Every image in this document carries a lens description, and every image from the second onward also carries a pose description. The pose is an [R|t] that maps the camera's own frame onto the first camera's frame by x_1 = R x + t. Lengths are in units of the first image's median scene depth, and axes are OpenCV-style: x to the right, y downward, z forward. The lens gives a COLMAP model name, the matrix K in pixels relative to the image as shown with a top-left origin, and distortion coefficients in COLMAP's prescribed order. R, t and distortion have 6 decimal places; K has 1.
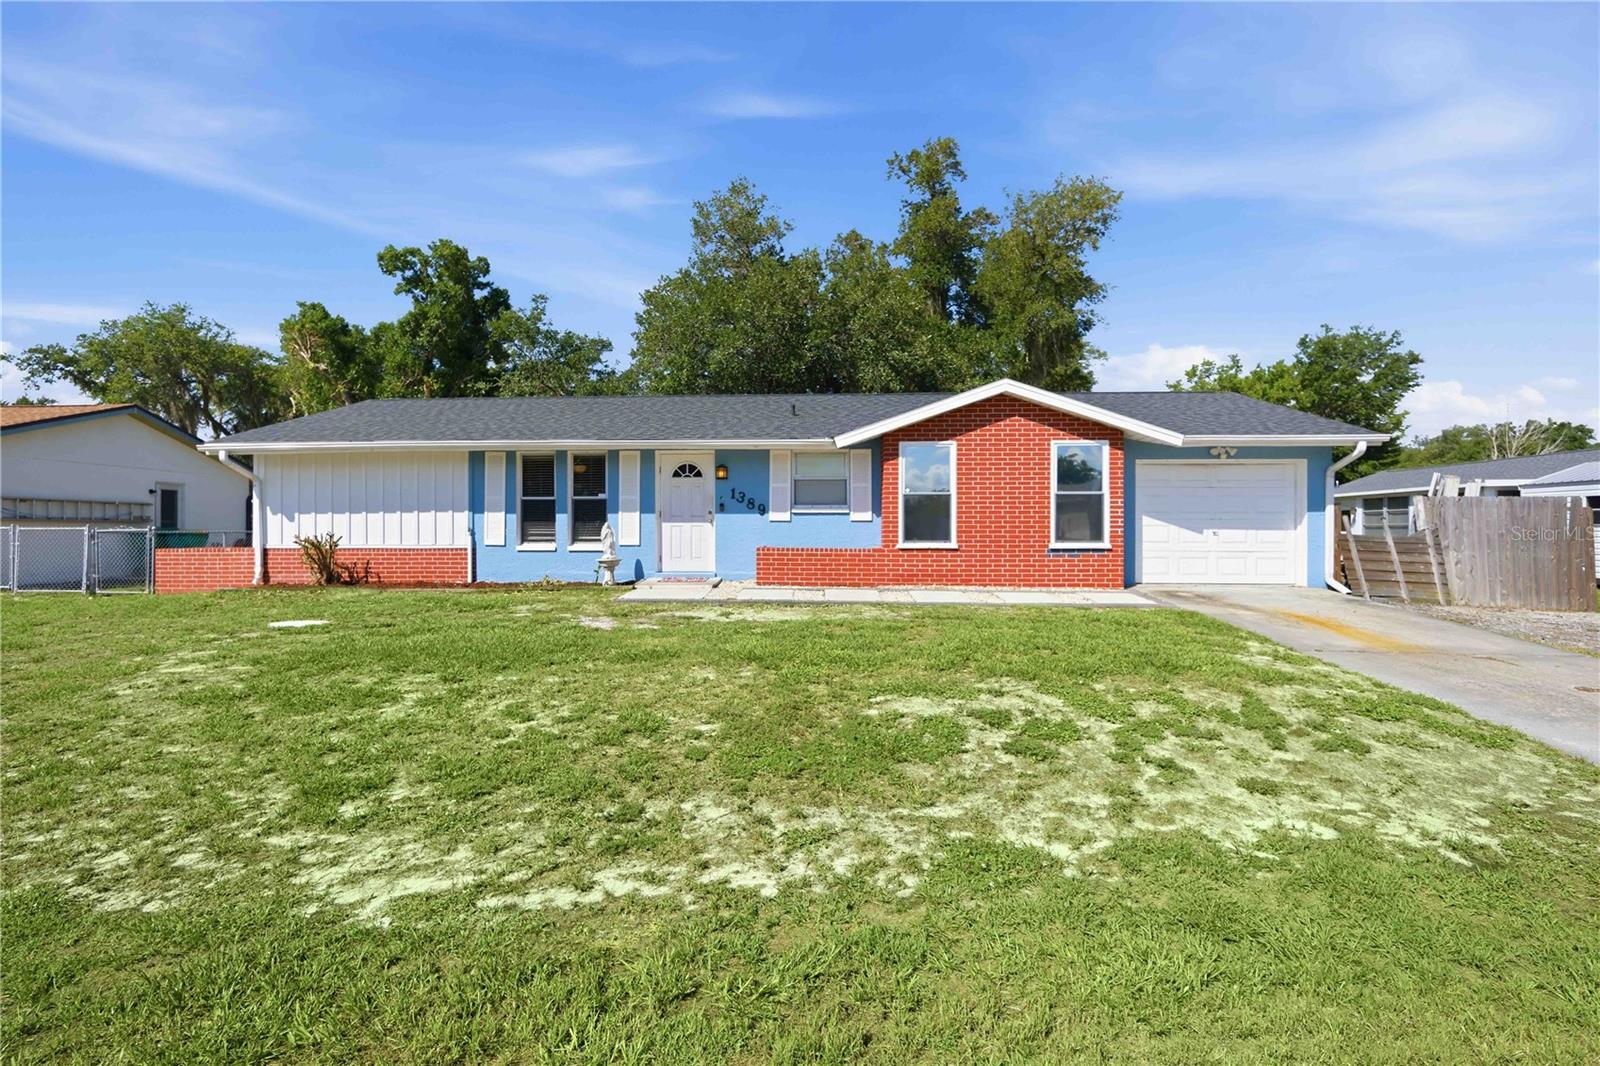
lens RADIAL K [[789.3, 0, 800.0], [0, 789.3, 533.0], [0, 0, 1]] dist [-0.012762, -0.000154]
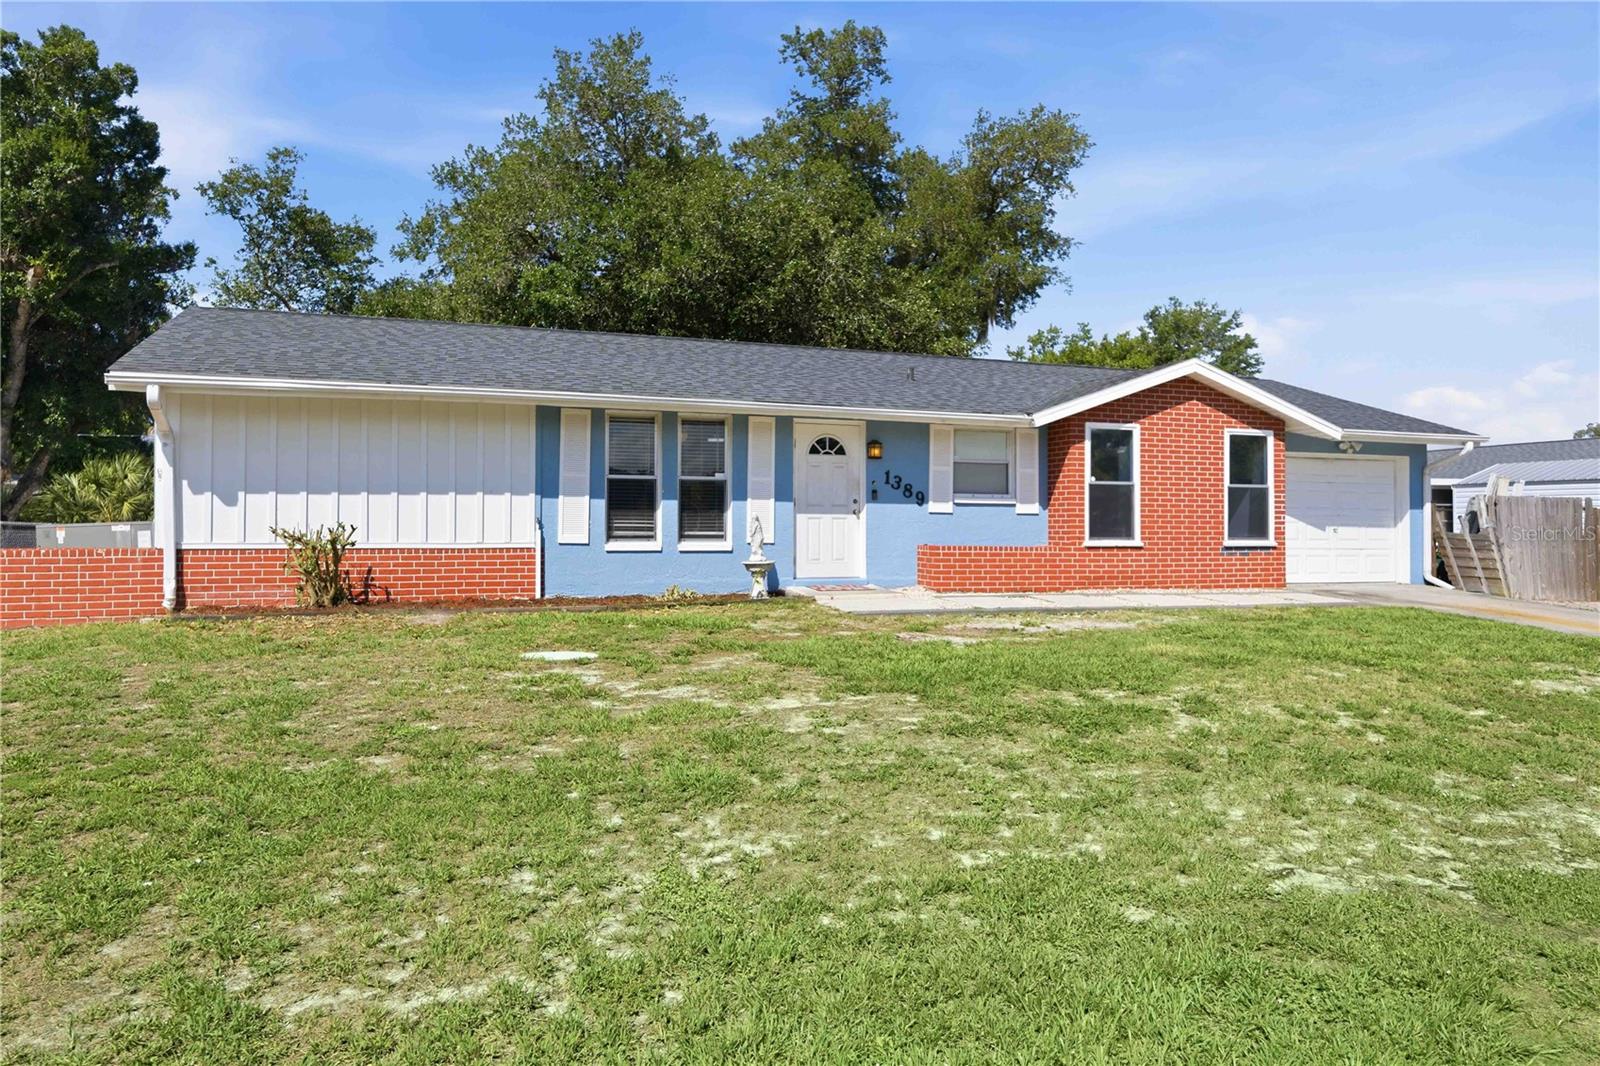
lens RADIAL K [[1118.2, 0, 800.0], [0, 1118.2, 533.0], [0, 0, 1]] dist [-0.008153, 0.000270]
pose [[0.910806, 0.002728, 0.412826, -0.622092], [-0.005027, 0.999977, 0.004483, 0.000767], [-0.412804, -0.006159, 0.910799, 0.020134]]
